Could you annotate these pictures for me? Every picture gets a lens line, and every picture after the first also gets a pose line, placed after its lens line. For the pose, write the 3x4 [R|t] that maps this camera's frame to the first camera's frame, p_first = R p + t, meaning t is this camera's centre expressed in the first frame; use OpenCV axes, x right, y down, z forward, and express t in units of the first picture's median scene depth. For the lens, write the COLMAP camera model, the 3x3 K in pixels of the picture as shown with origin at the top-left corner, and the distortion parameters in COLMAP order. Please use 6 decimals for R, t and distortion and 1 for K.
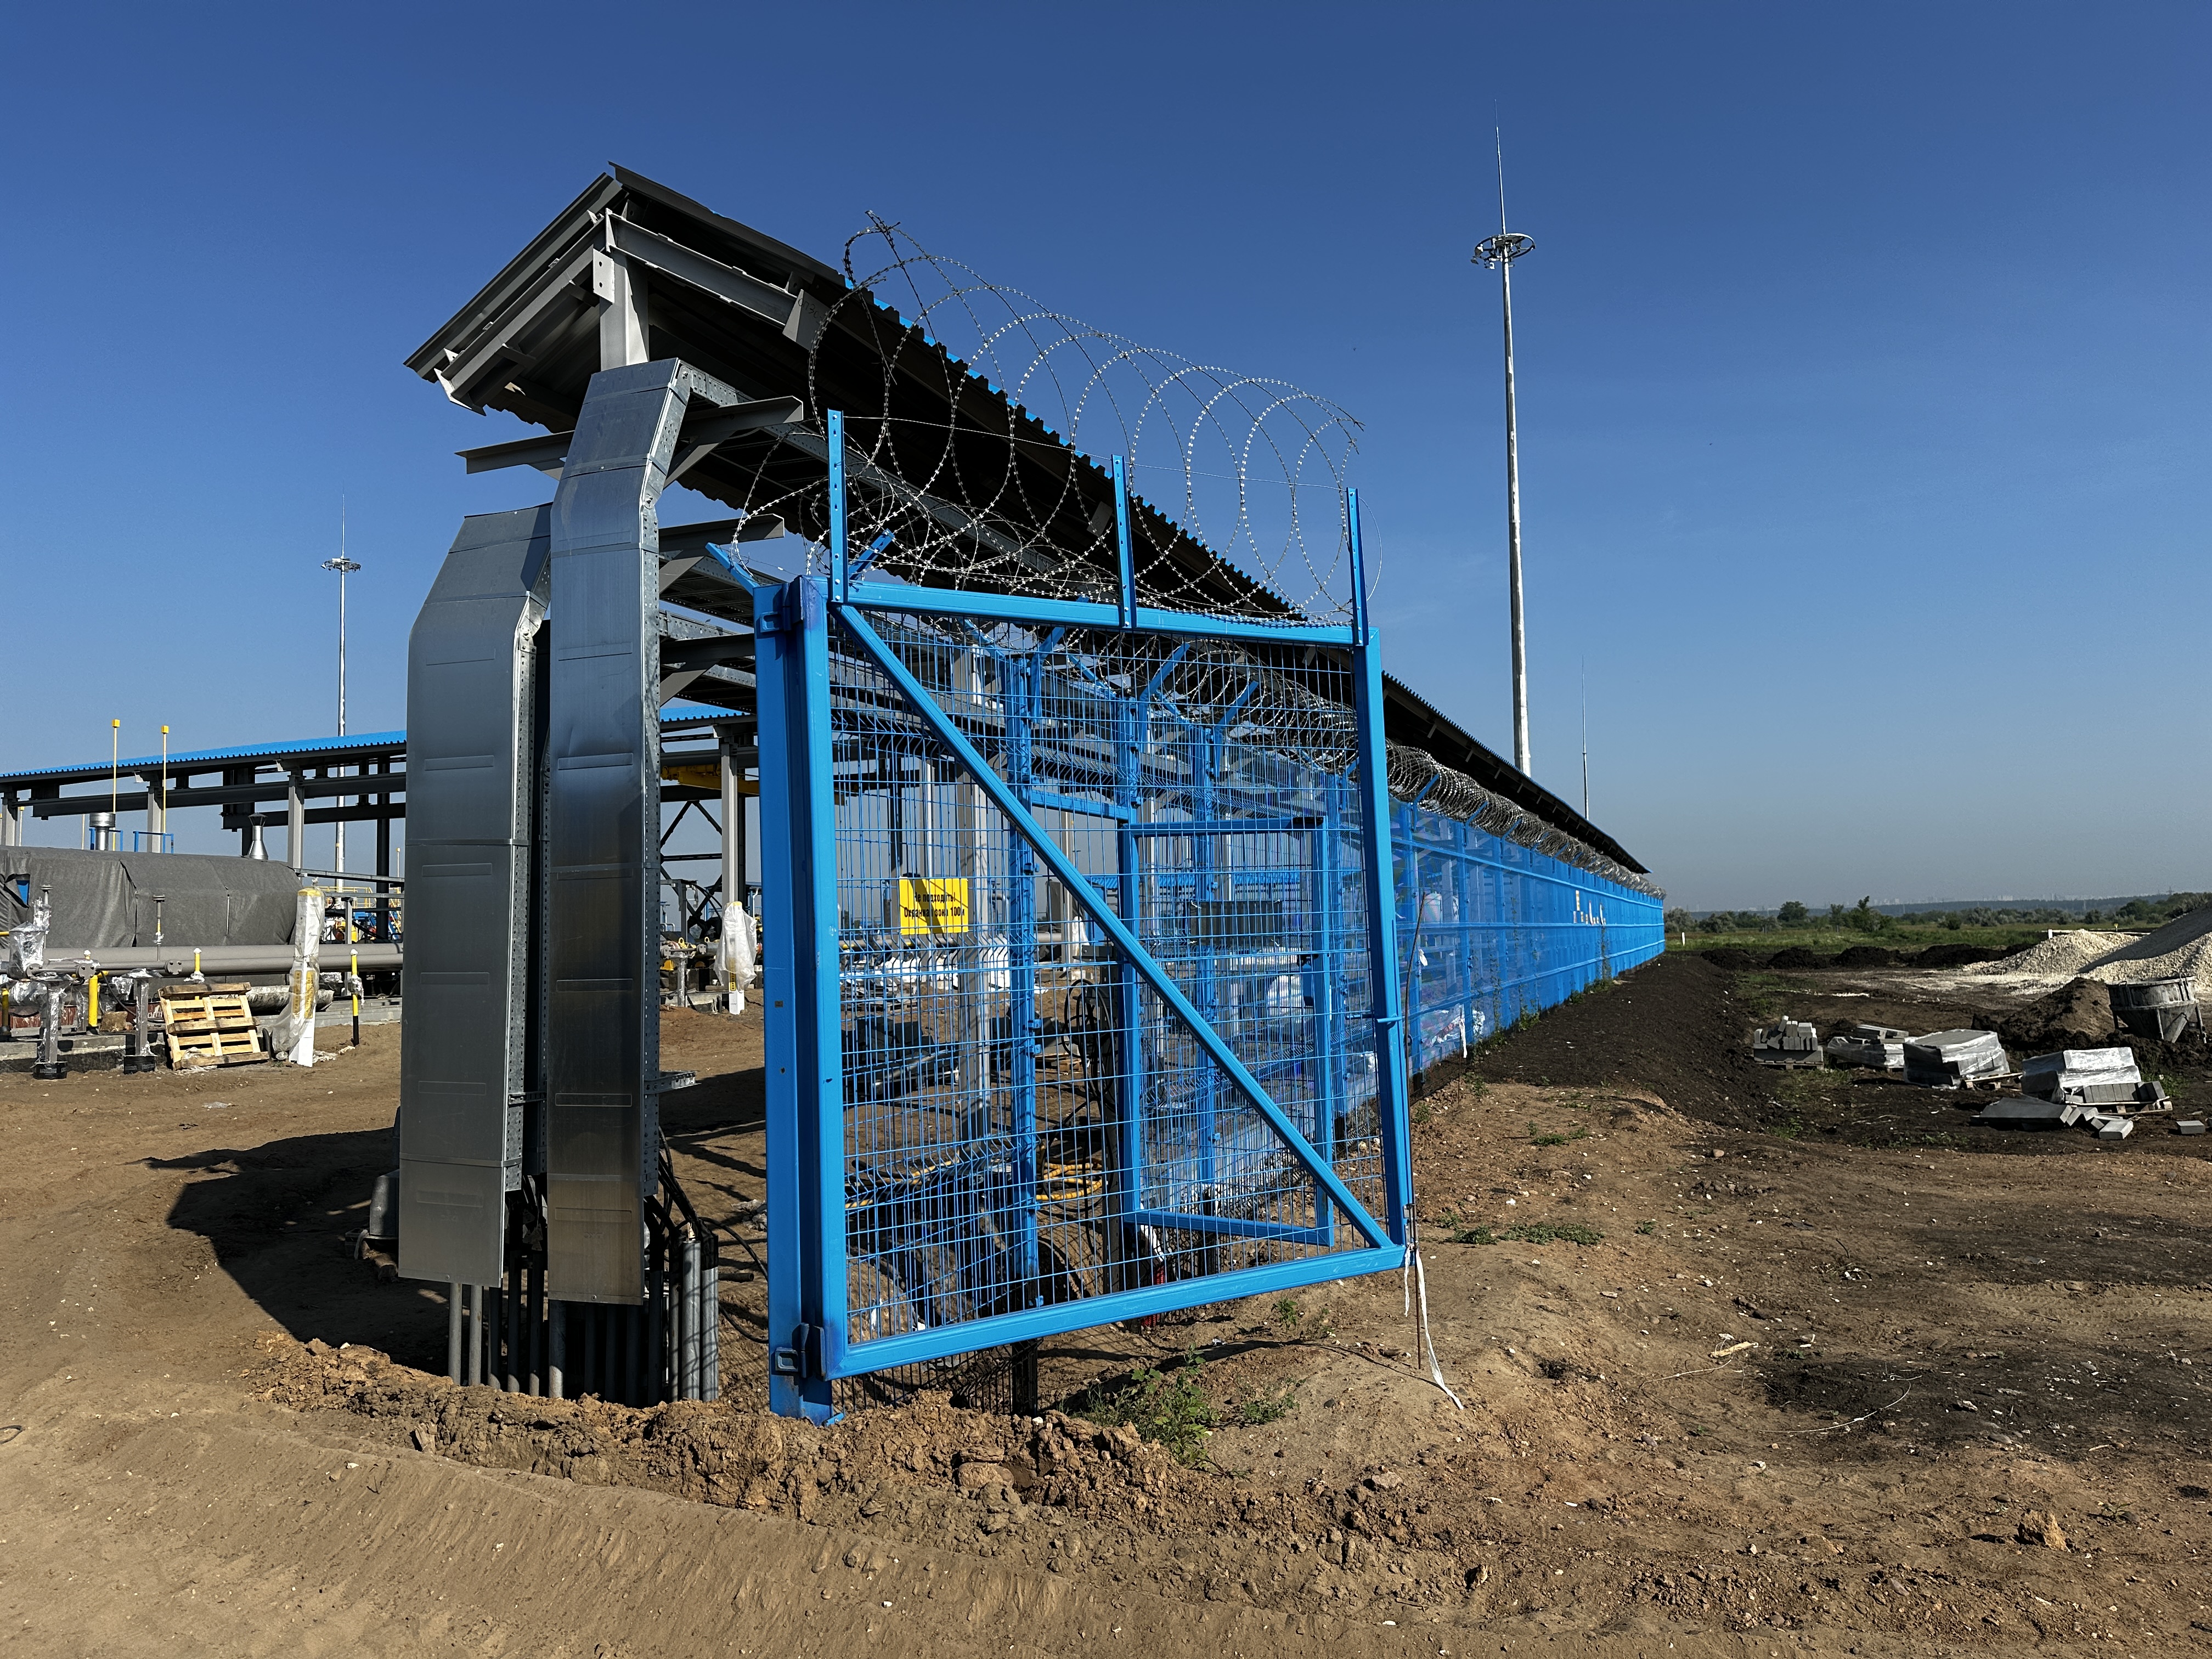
lens RADIAL K [[1550.7, 0, 1099.2], [0, 1550.7, 841.1], [0, 0, 1]] dist [0.003578, -0.002267]
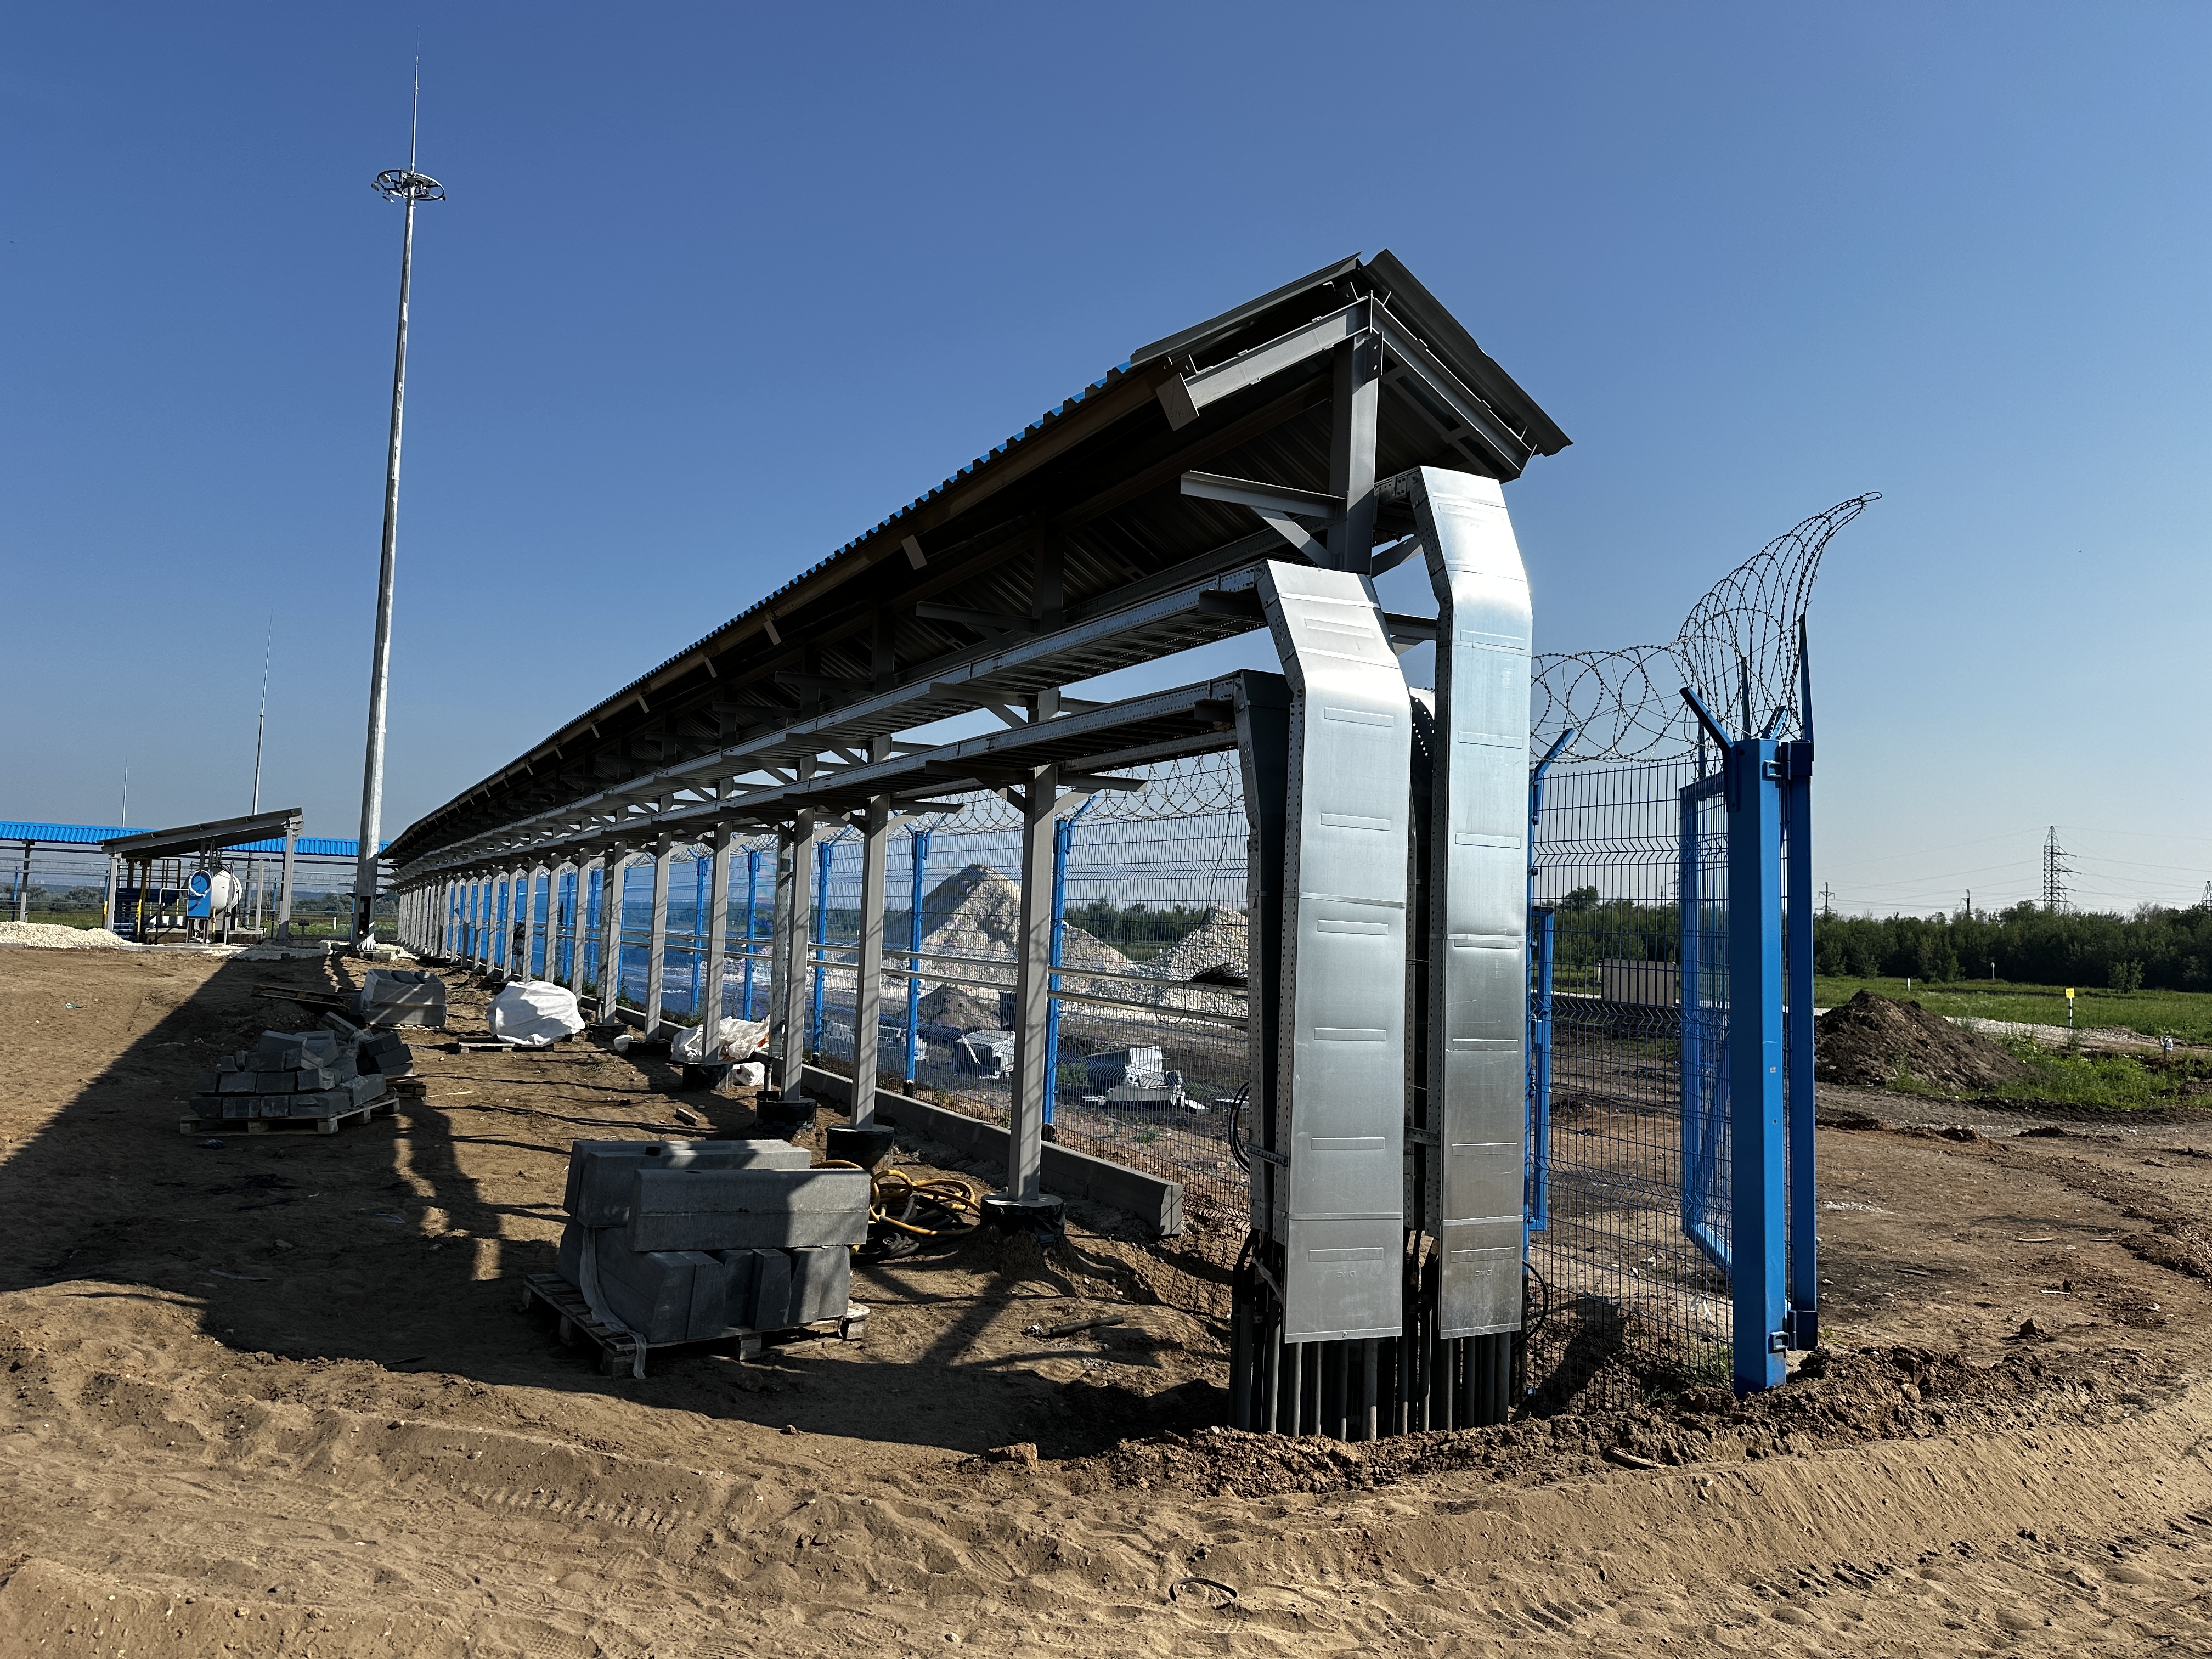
lens RADIAL K [[1568.9, 0, 1105.1], [0, 1568.9, 829.6], [0, 0, 1]] dist [0.005461, 0.000689]
pose [[0.664615, 0.085572, 0.742270, -0.292646], [-0.087574, 0.995495, -0.036352, 0.001385], [-0.742036, -0.040843, 0.669114, 0.100715]]
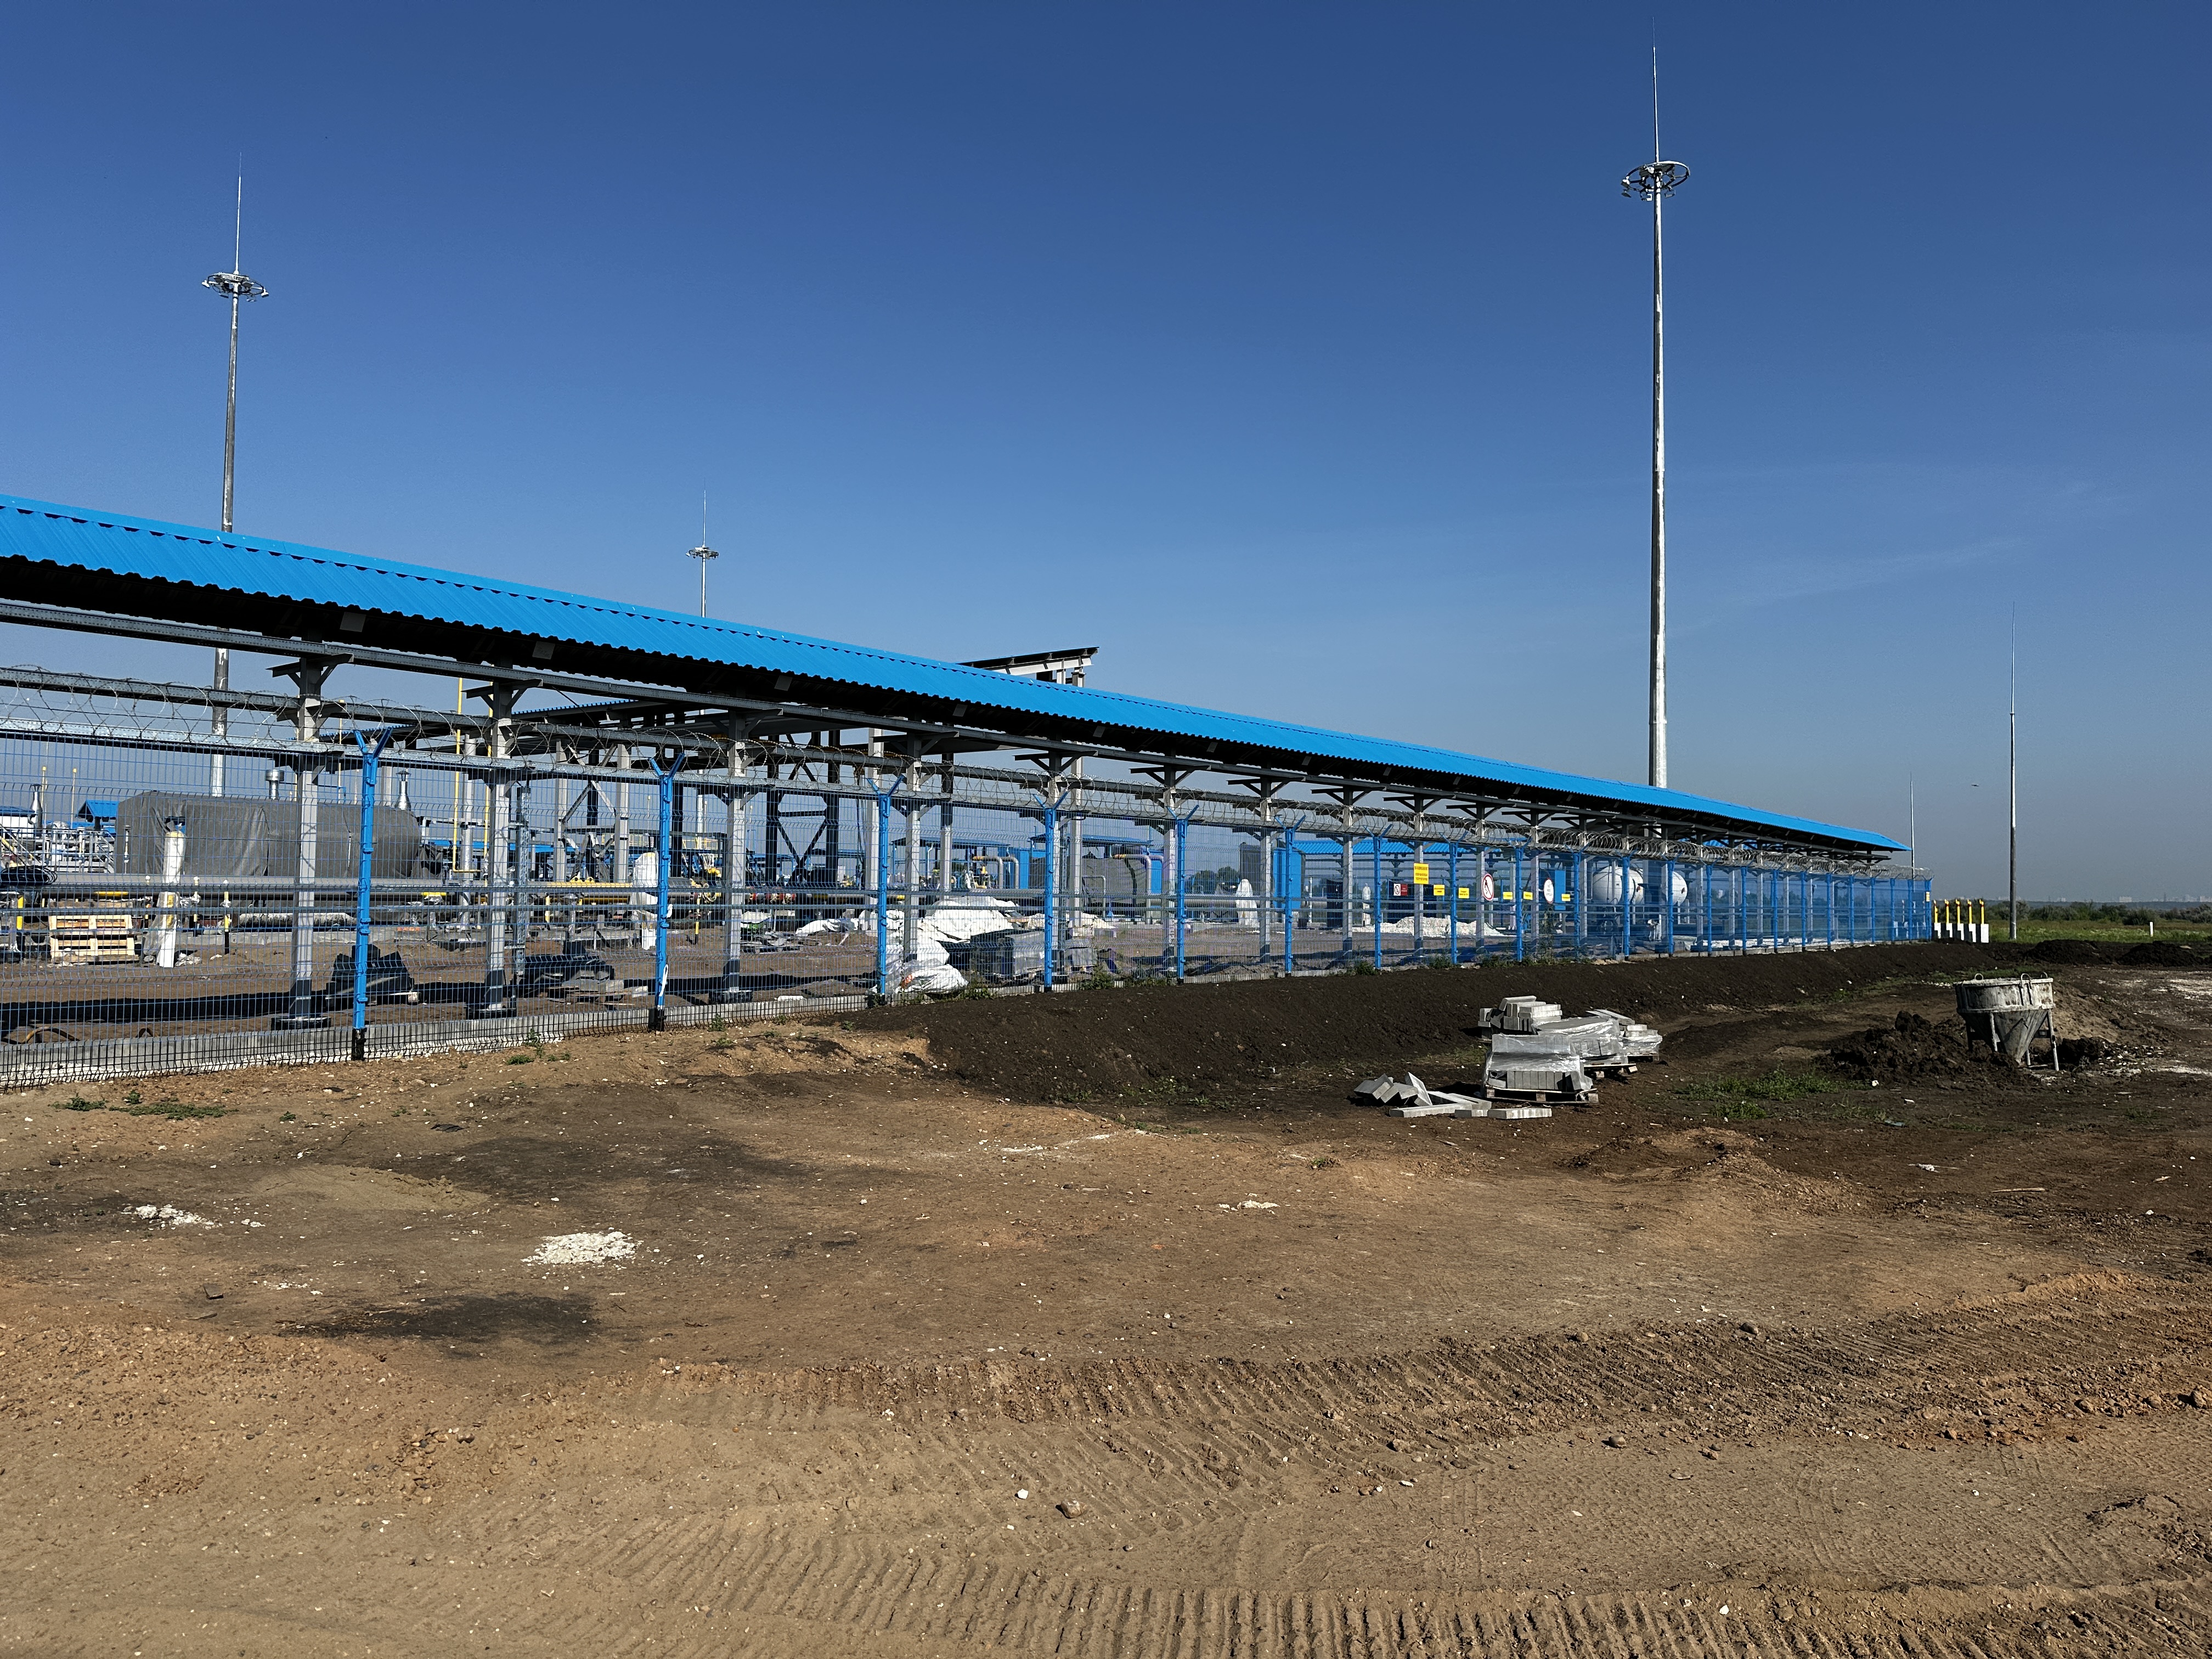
lens RADIAL K [[1550.7, 0, 1099.2], [0, 1550.7, 841.1], [0, 0, 1]] dist [0.003578, -0.002267]
pose [[0.952222, 0.022386, -0.304587, 0.534185], [-0.014774, 0.999519, 0.027271, -0.007046], [0.305051, -0.021468, 0.952094, 0.000339]]
